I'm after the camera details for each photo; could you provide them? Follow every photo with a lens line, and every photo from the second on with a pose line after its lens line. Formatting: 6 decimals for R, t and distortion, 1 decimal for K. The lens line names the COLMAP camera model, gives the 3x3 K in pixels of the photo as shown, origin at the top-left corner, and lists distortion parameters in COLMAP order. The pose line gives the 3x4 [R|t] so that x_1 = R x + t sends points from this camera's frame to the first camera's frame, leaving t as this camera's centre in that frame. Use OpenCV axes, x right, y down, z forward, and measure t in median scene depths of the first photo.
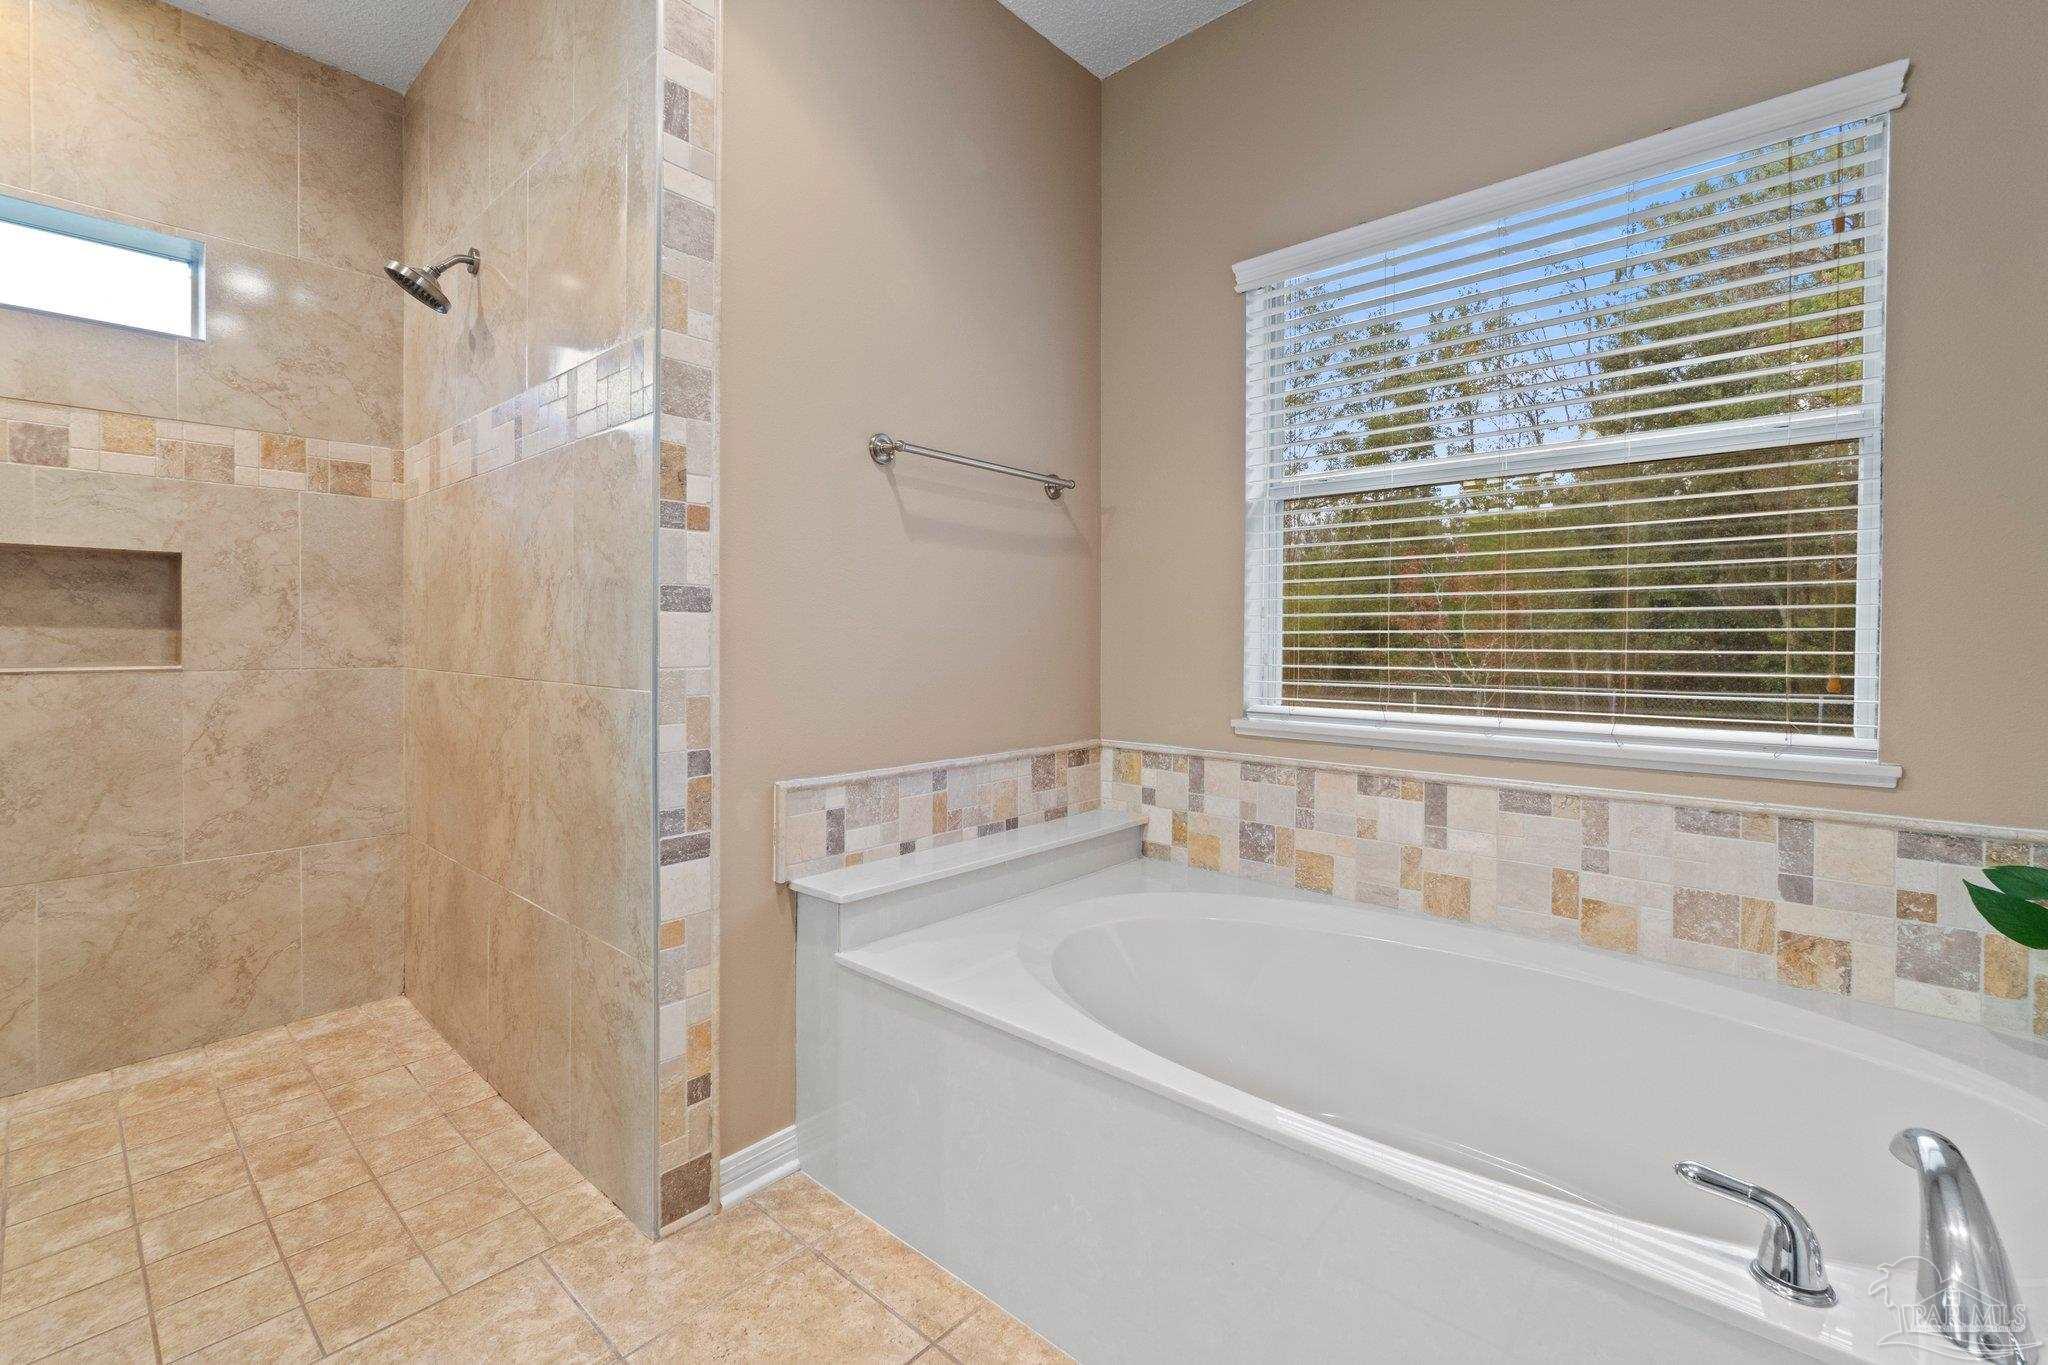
lens RADIAL K [[891.3, 0, 1026.4], [0, 891.3, 646.8], [0, 0, 1]] dist [-0.001637, 0.000319]
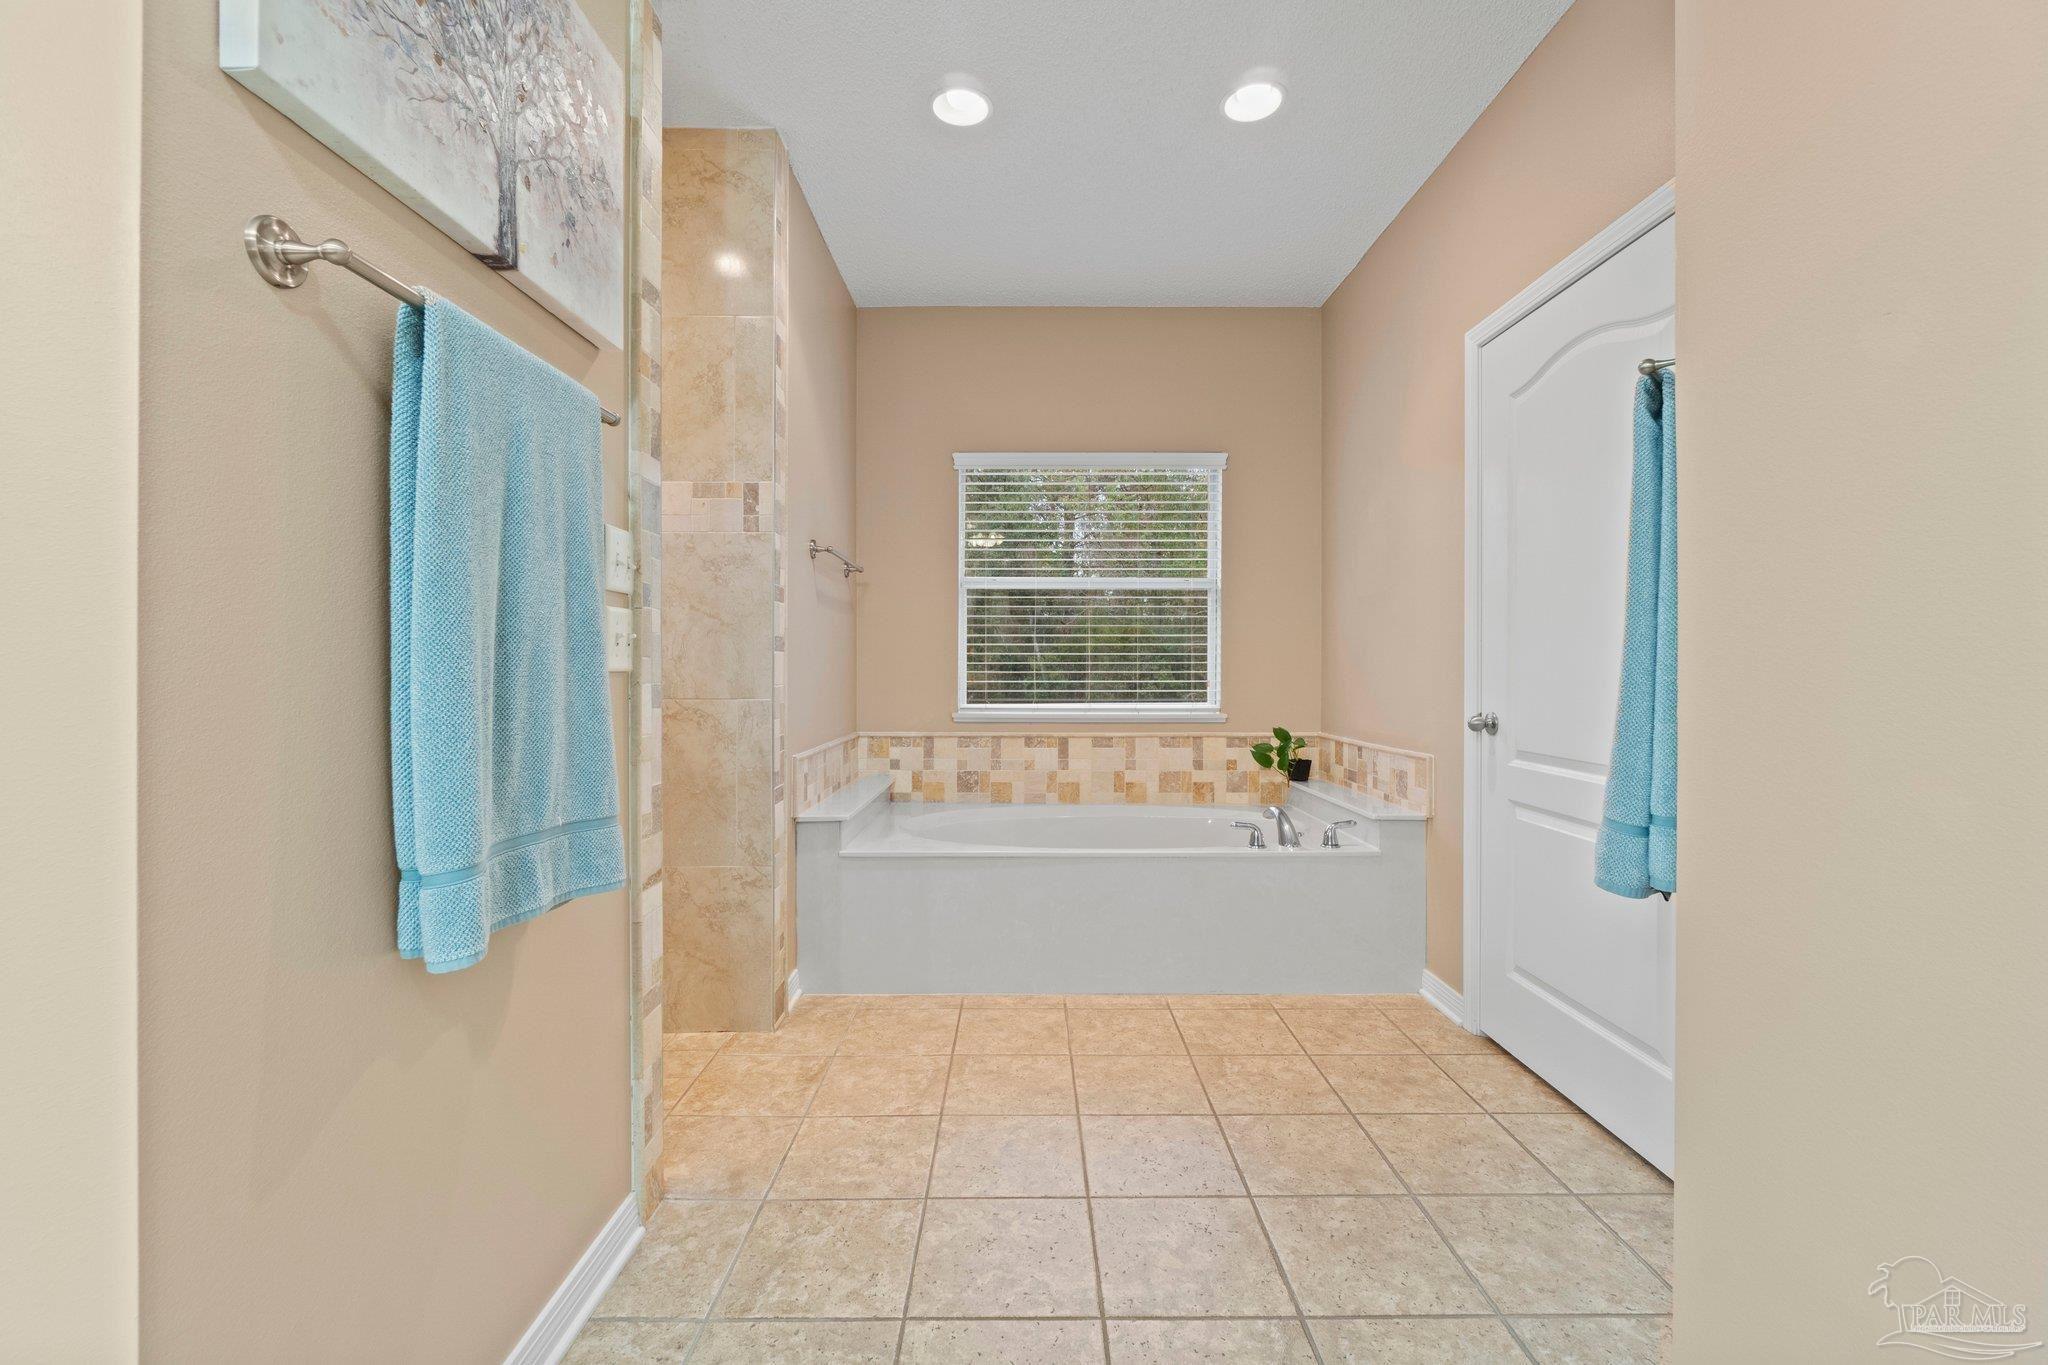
lens RADIAL K [[884.3, 0, 1023.6], [0, 884.3, 666.3], [0, 0, 1]] dist [-0.001219, 0.000631]
pose [[0.745135, -0.002285, 0.666910, -1.034933], [0.008021, 0.999953, -0.005536, 0.000926], [-0.666866, 0.009474, 0.745118, -0.479789]]
